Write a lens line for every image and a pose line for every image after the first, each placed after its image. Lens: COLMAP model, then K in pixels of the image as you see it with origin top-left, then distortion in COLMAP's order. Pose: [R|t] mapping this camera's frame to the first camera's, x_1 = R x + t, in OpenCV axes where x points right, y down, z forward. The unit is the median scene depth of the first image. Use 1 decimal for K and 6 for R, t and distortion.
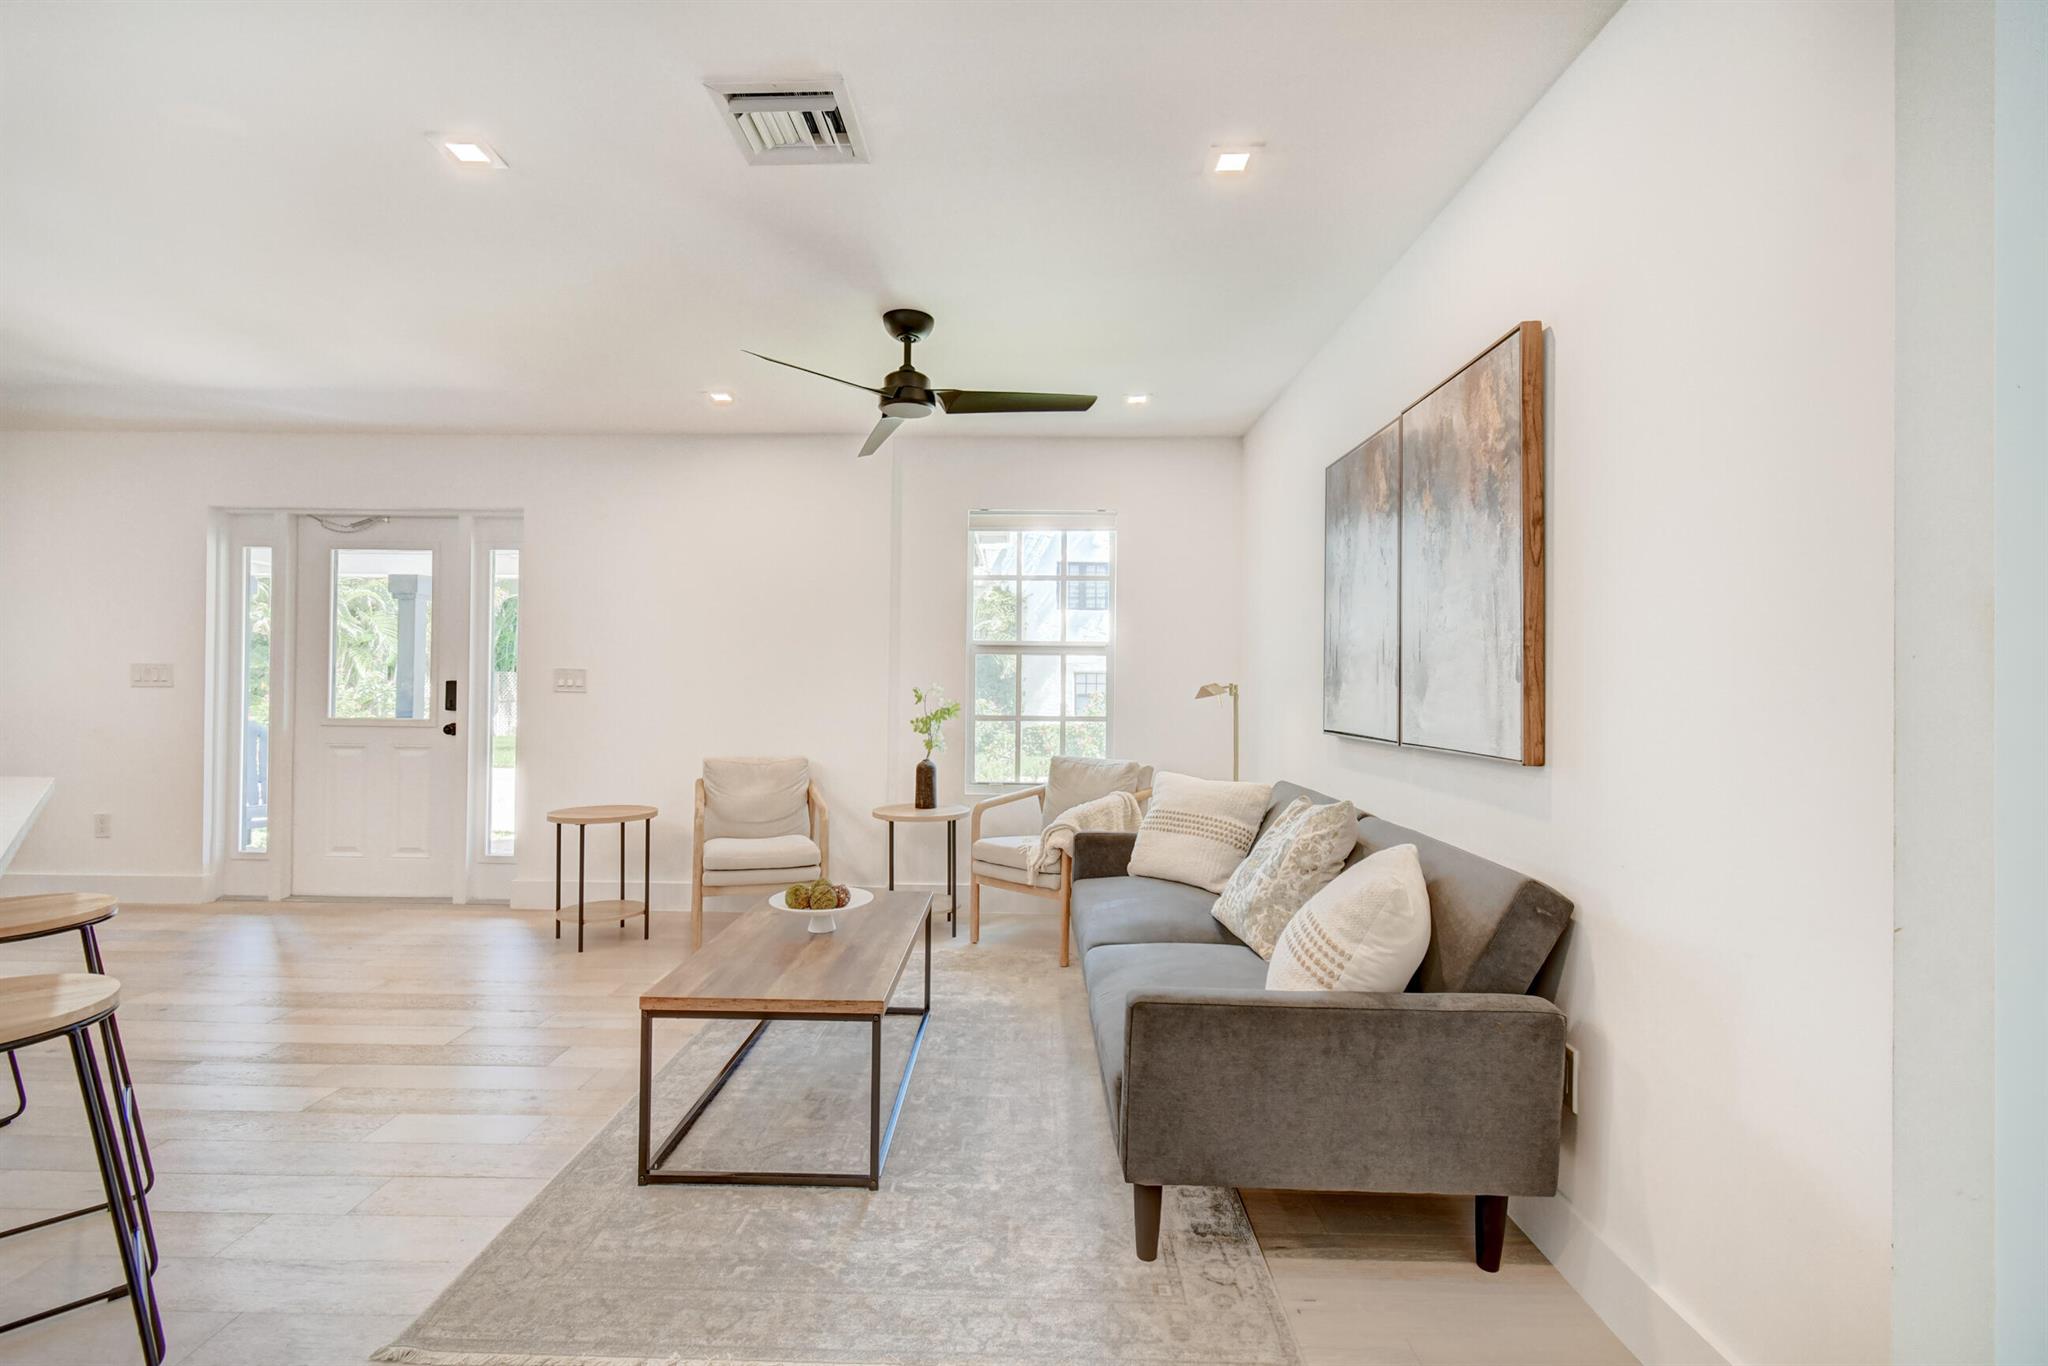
lens RADIAL K [[909.6, 0, 1021.6], [0, 909.6, 665.2], [0, 0, 1]] dist [-0.004885, -0.001043]
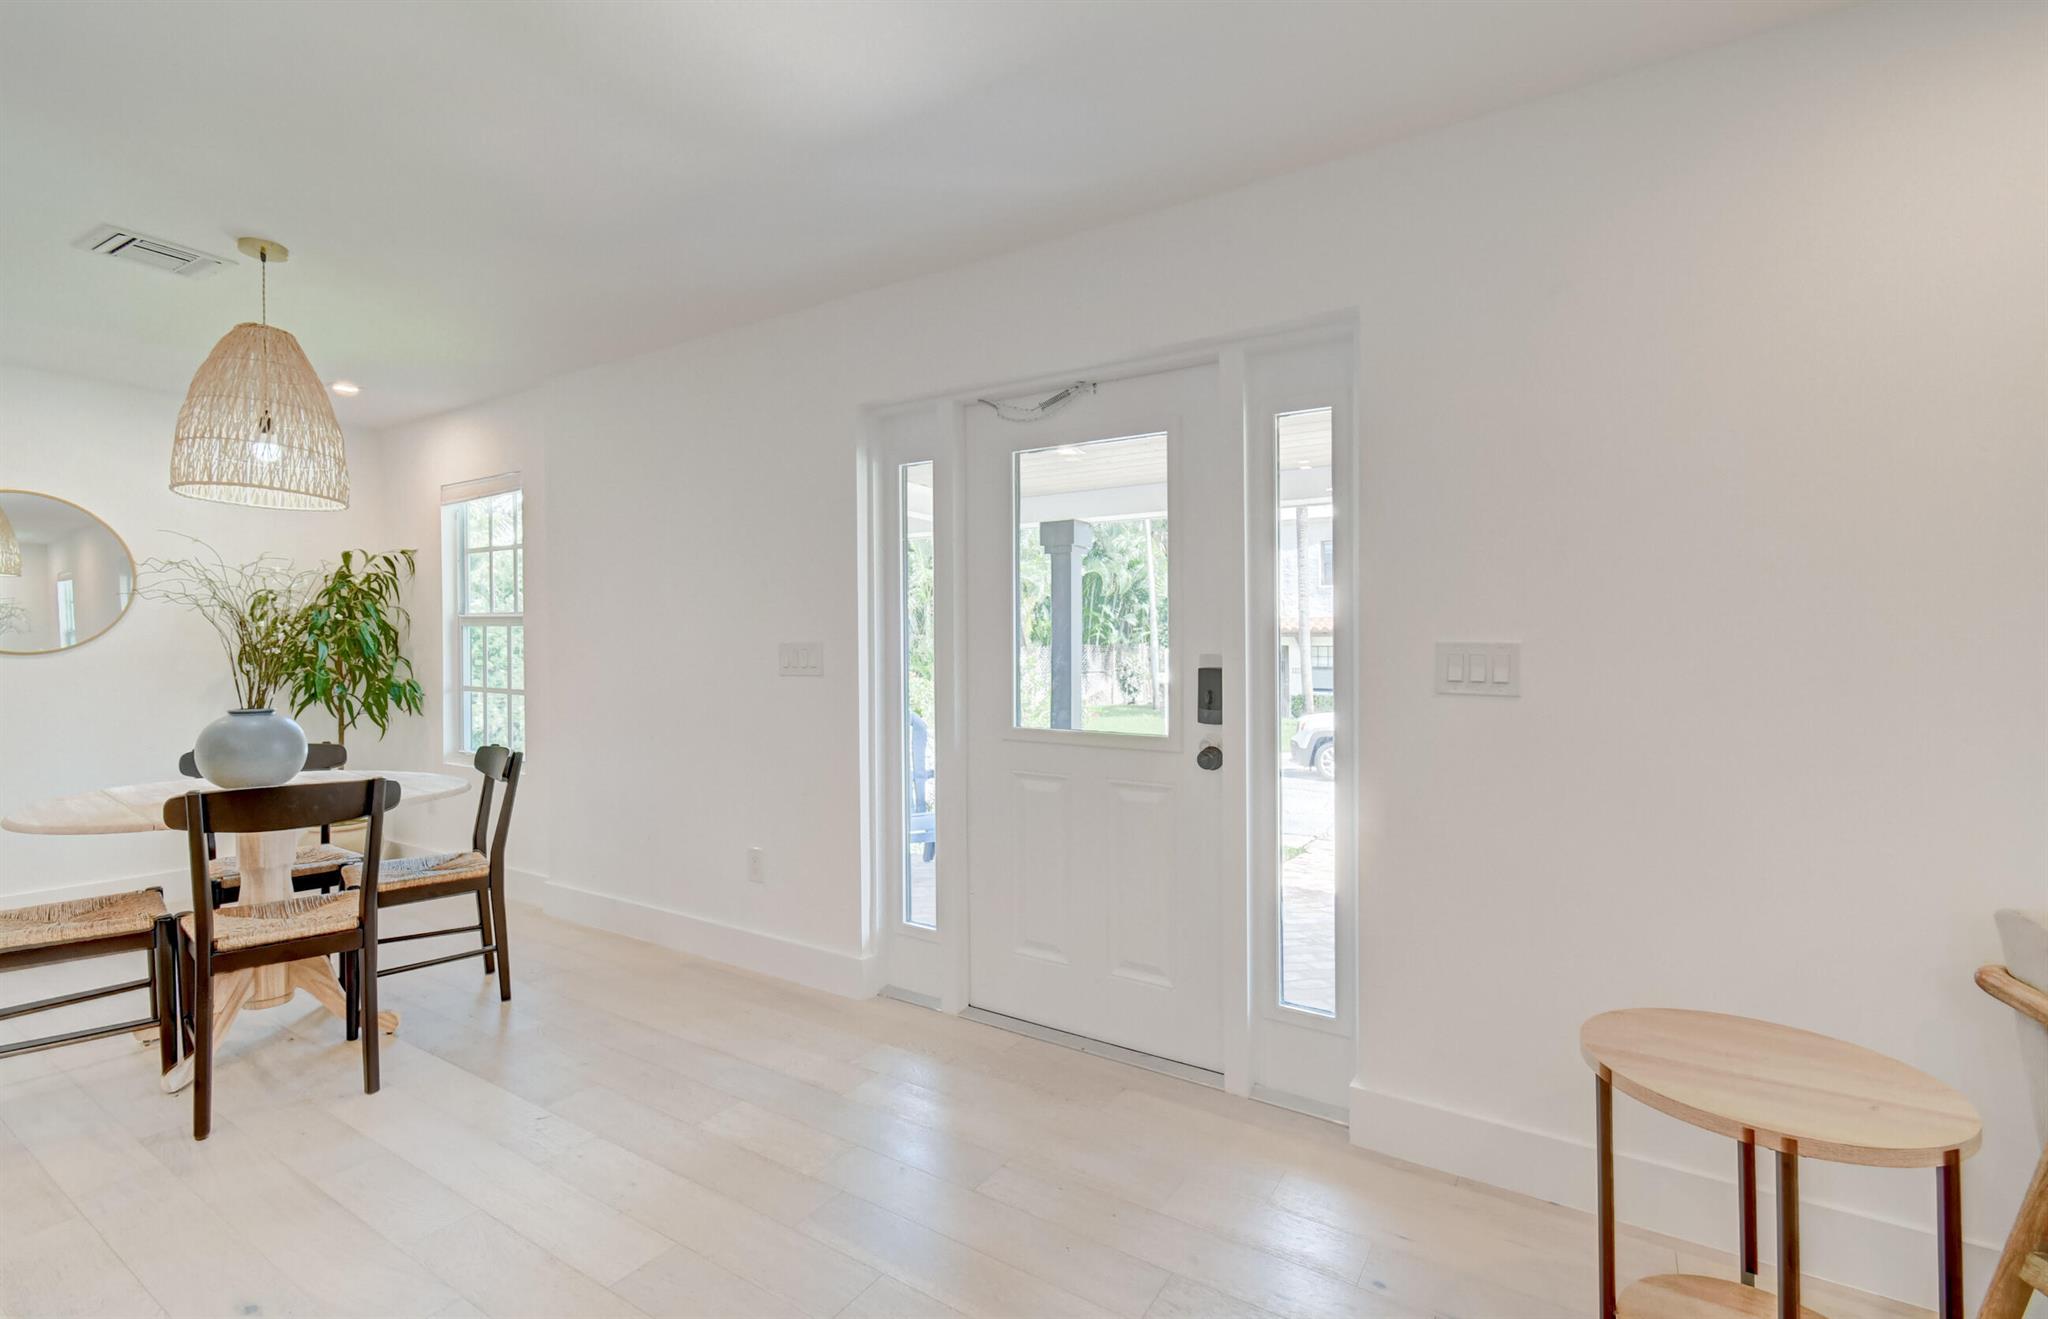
lens RADIAL K [[873.6, 0, 1029.7], [0, 873.6, 667.4], [0, 0, 1]] dist [0.000781, -0.001598]
pose [[0.857423, 0.003624, -0.514600, -0.454216], [0.014304, 0.999421, 0.030870, -0.000557], [0.514414, -0.033830, 0.856875, 0.504158]]
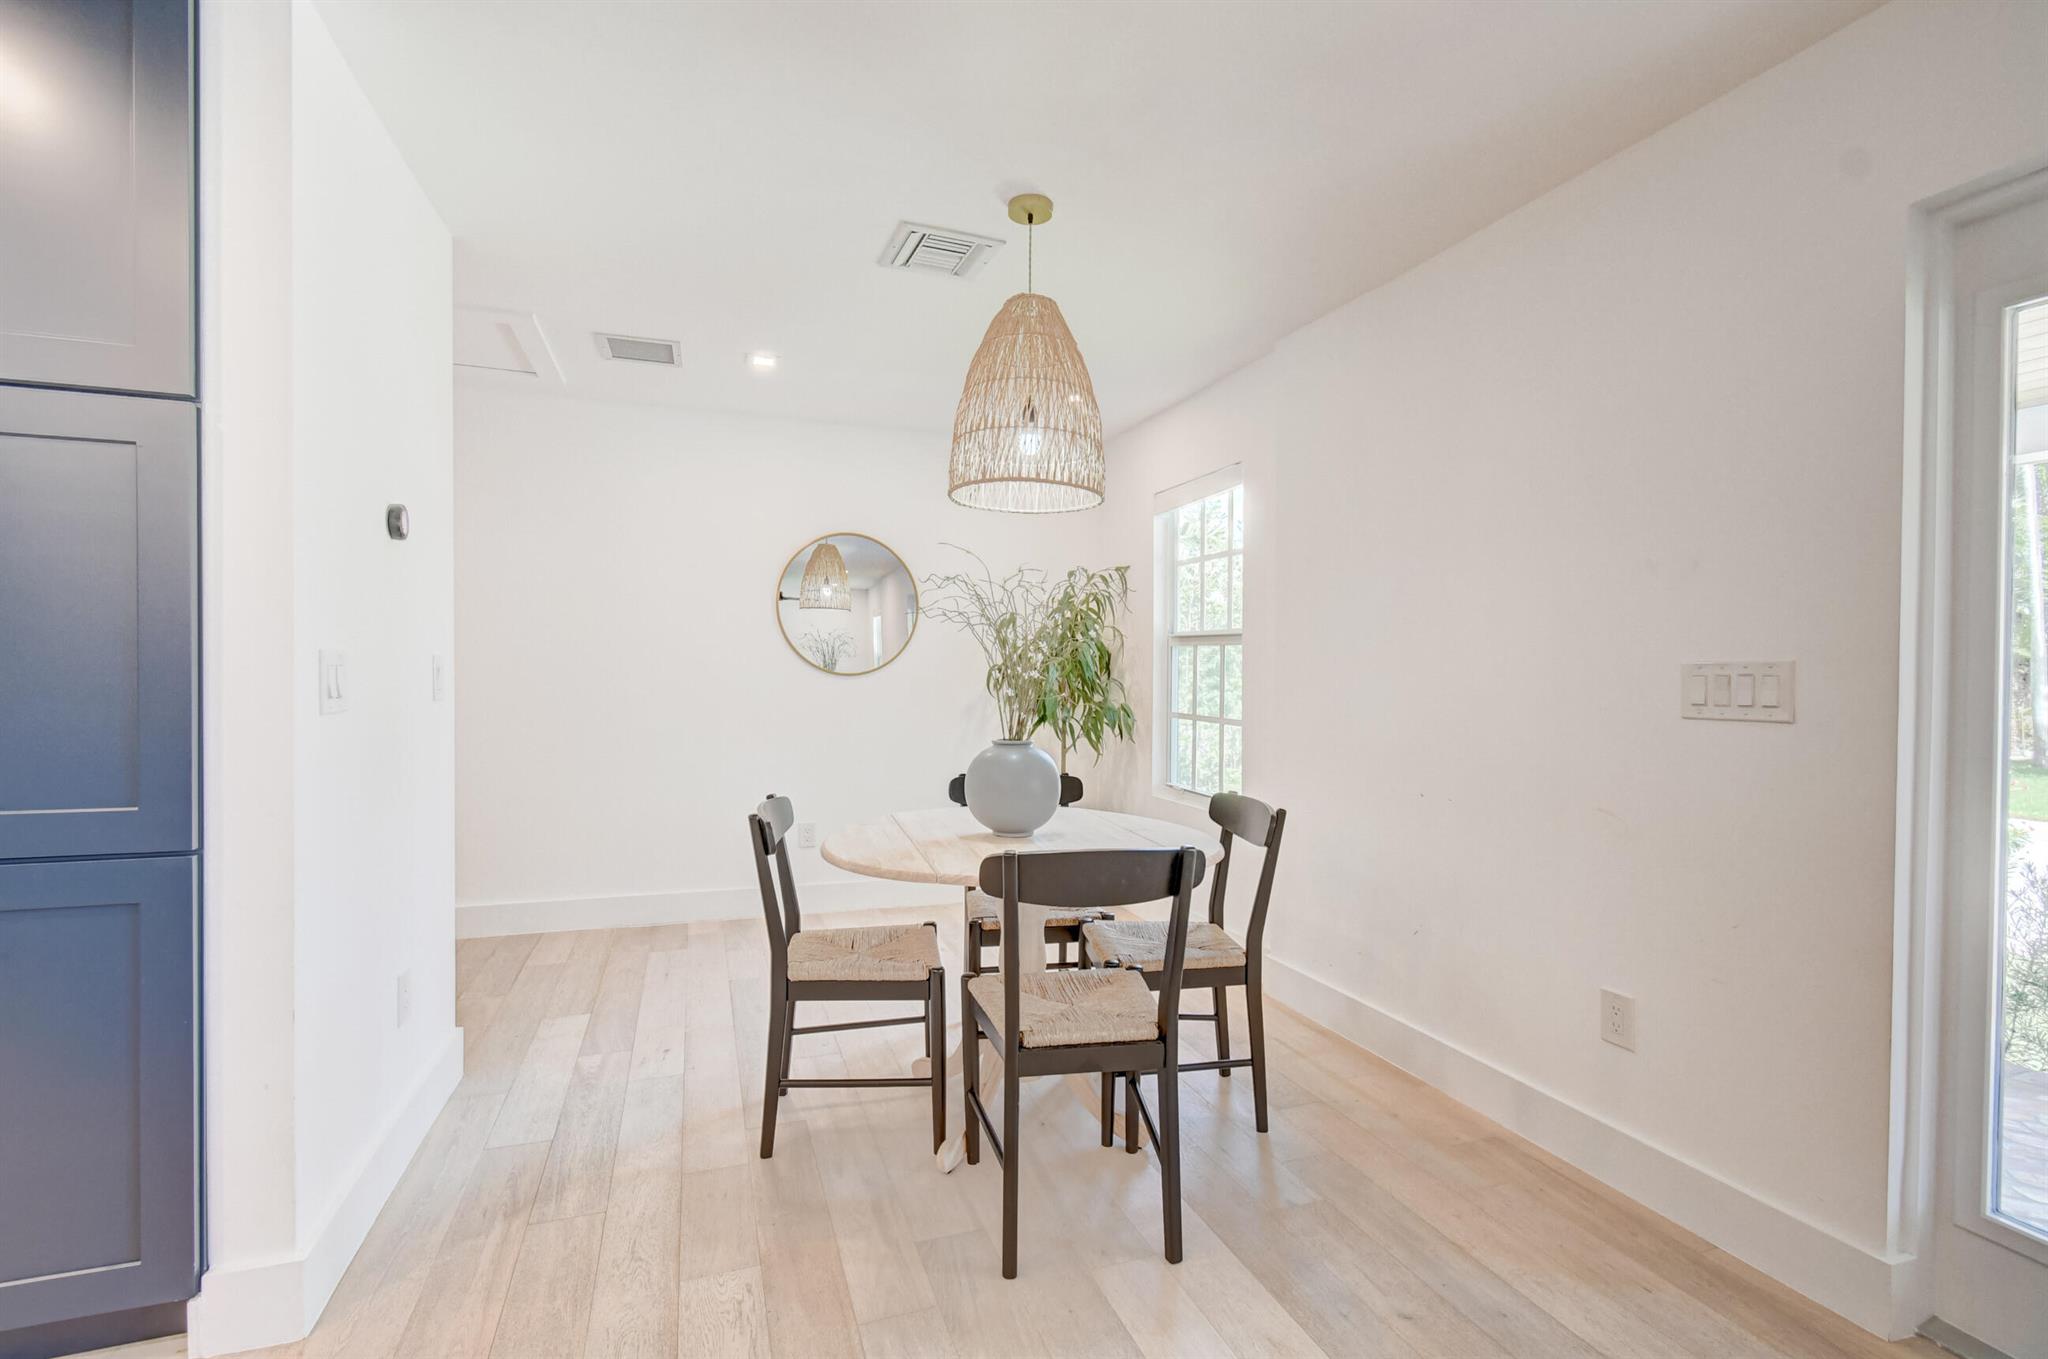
lens RADIAL K [[909.6, 0, 1053.8], [0, 909.6, 686.0], [0, 0, 1]] dist [-0.004885, -0.001043]
pose [[0.375236, 0.010256, -0.926873, -0.691934], [0.016284, 0.999712, 0.017655, -0.003390], [0.926786, -0.021718, 0.374961, 0.557958]]
